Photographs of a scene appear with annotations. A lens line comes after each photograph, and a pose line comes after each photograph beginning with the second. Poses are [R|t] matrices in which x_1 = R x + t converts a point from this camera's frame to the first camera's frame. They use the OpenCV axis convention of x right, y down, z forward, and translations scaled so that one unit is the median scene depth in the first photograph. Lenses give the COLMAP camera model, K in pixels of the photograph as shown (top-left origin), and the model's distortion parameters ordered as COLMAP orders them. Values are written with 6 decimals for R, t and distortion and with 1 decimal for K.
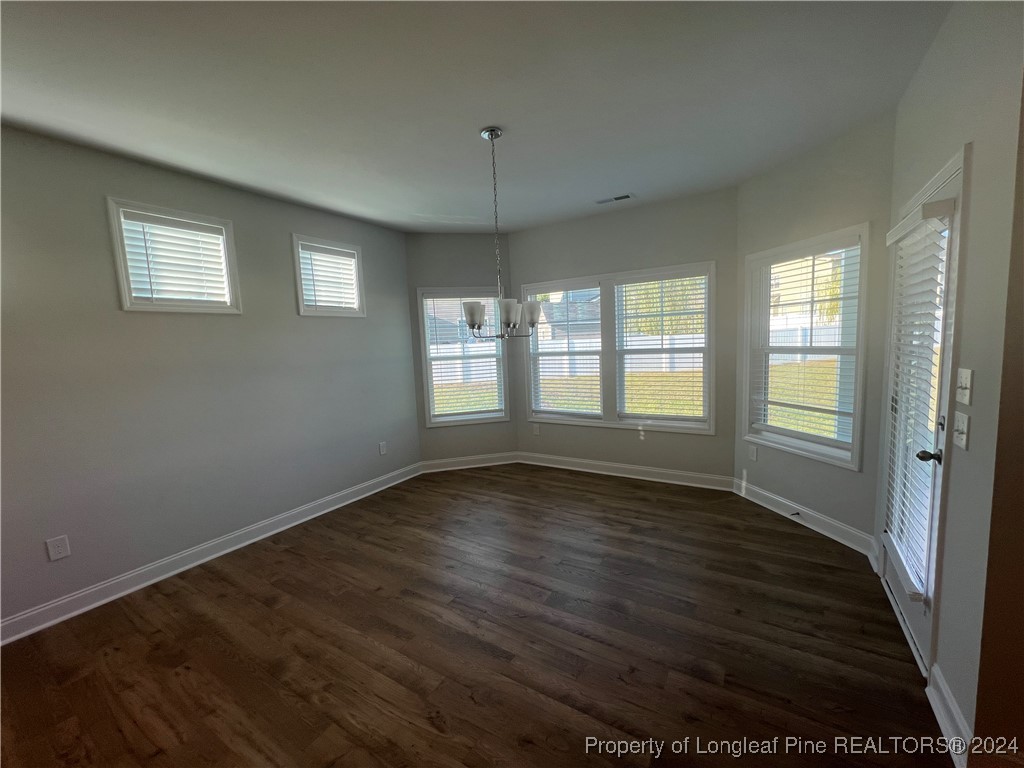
lens RADIAL K [[409.0, 0, 505.1], [0, 409.0, 385.1], [0, 0, 1]] dist [-0.001994, 0.000240]
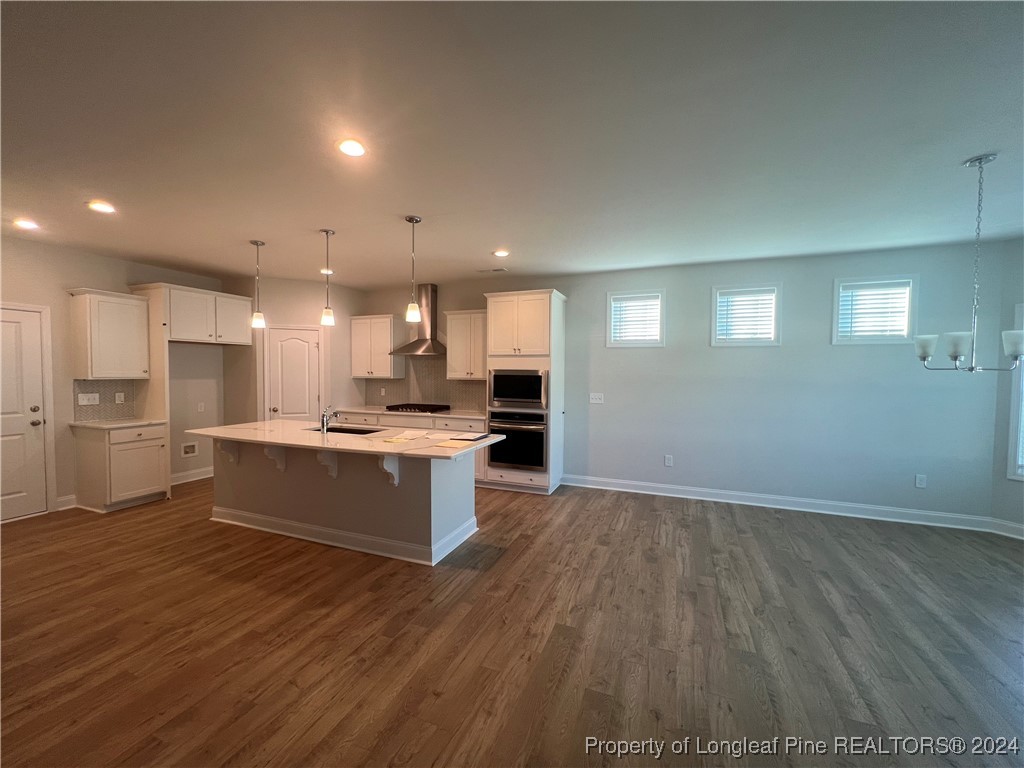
lens RADIAL K [[409.0, 0, 508.2], [0, 409.0, 385.8], [0, 0, 1]] dist [-0.001994, 0.000240]
pose [[0.170535, 0.084119, -0.981754, 0.744588], [-0.121020, 0.990594, 0.063854, -0.014348], [0.977892, 0.107923, 0.179111, -0.206743]]
